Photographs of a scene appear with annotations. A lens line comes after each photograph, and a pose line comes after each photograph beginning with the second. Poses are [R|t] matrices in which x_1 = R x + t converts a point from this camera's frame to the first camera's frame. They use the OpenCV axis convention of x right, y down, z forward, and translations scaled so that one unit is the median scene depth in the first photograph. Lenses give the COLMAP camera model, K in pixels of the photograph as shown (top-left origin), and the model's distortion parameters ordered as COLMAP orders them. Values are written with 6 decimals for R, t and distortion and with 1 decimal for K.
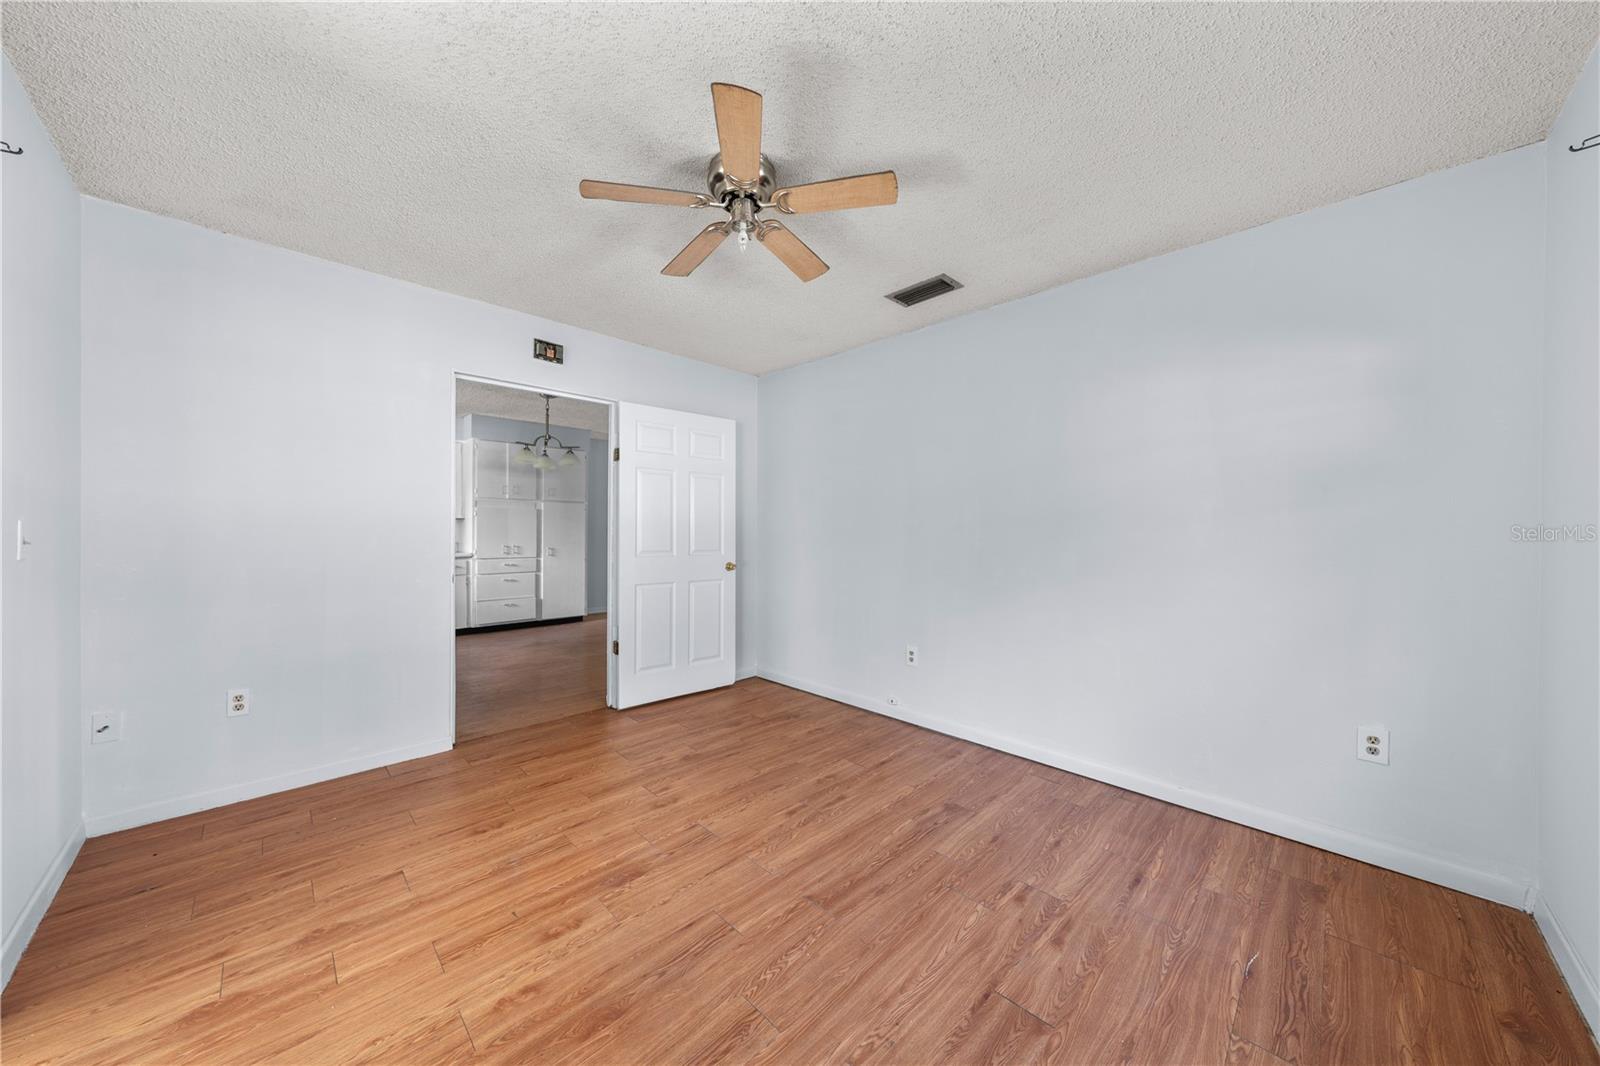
lens RADIAL K [[540.5, 0, 806.5], [0, 540.5, 529.0], [0, 0, 1]] dist [-0.003138, -0.000255]
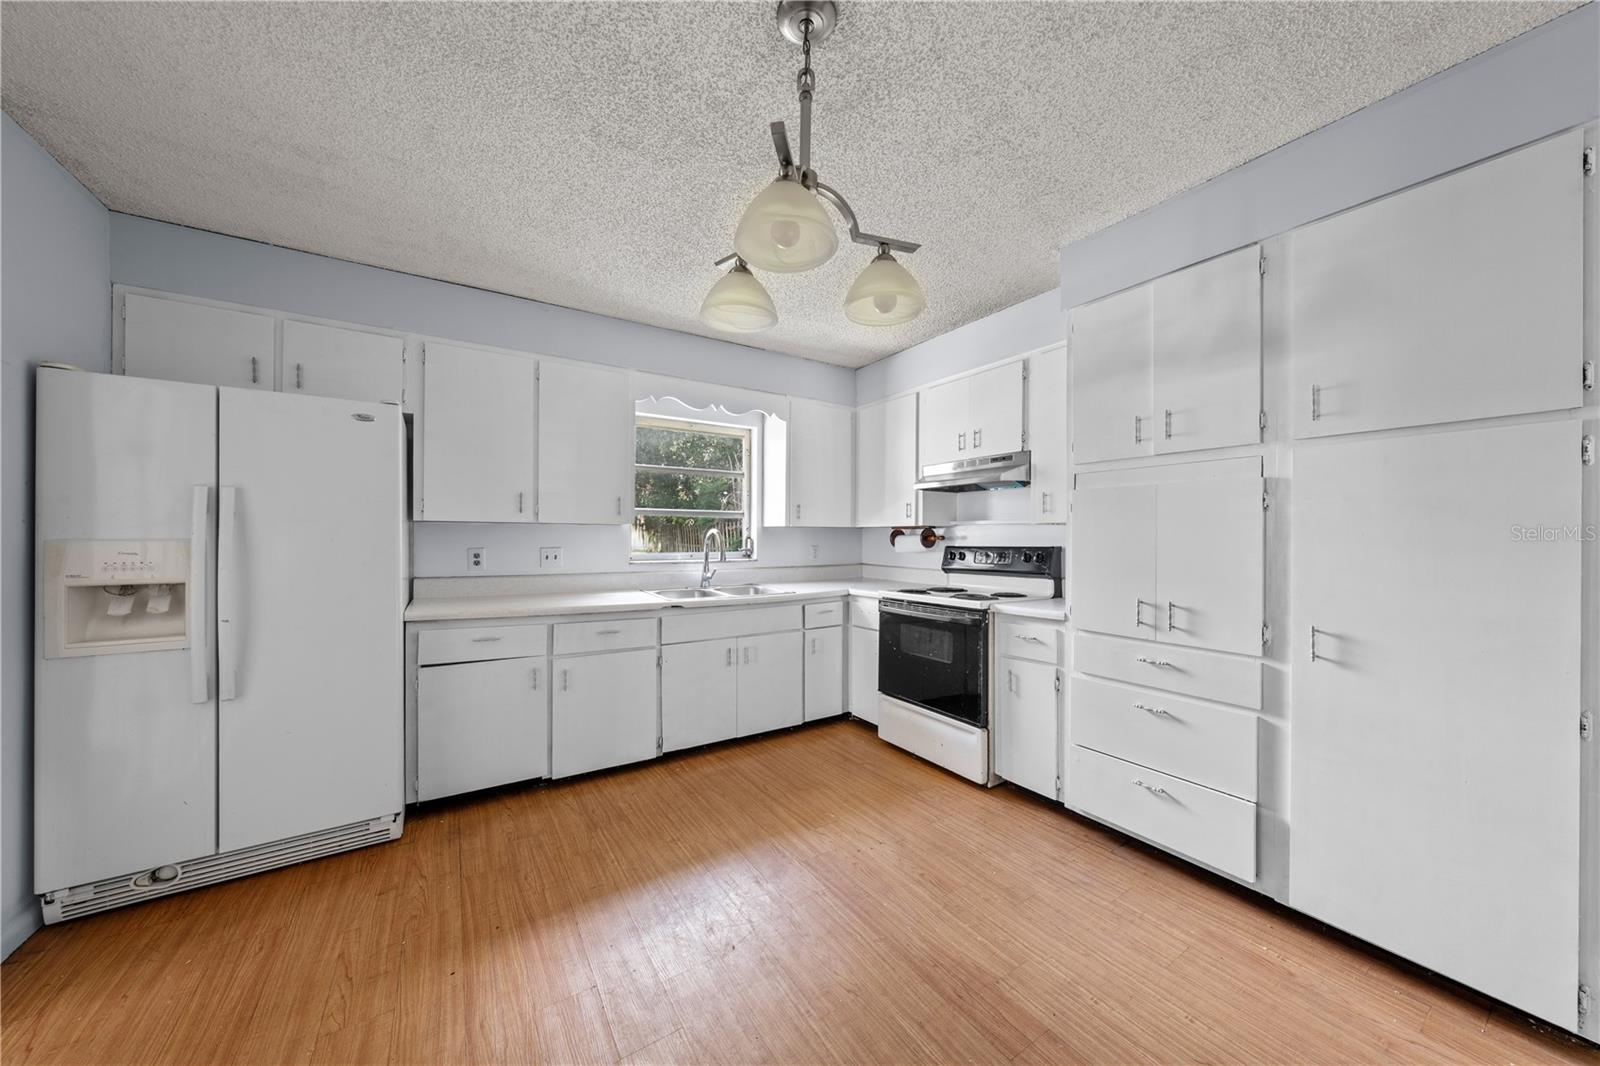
lens RADIAL K [[540.5, 0, 799.7], [0, 540.5, 534.9], [0, 0, 1]] dist [-0.003138, -0.000255]
pose [[-0.244415, -0.001023, -0.969670, -0.187340], [0.011257, 0.999929, -0.003892, -0.010196], [0.969605, -0.011867, -0.244386, 0.855413]]
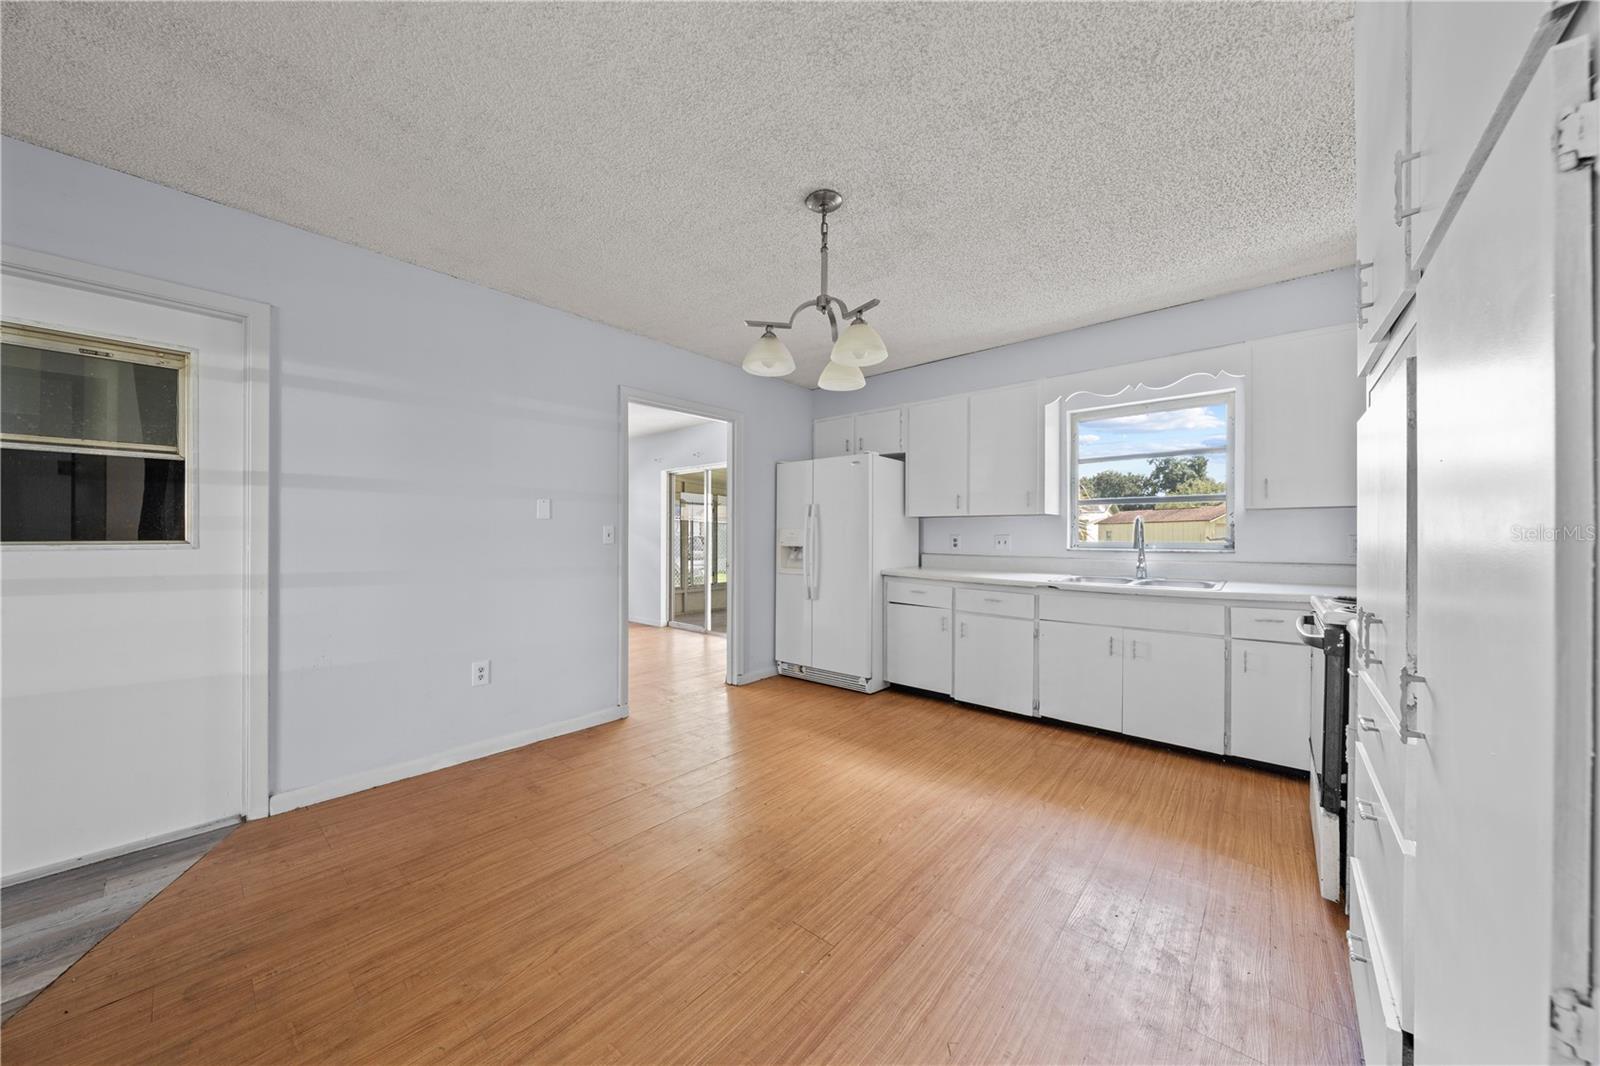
lens RADIAL K [[540.5, 0, 802.7], [0, 540.5, 533.6], [0, 0, 1]] dist [-0.003138, -0.000255]
pose [[-0.999299, 0.001536, -0.037411, -0.356579], [0.002234, 0.999824, -0.018634, 0.006858], [0.037376, -0.018705, -0.999126, 1.138560]]
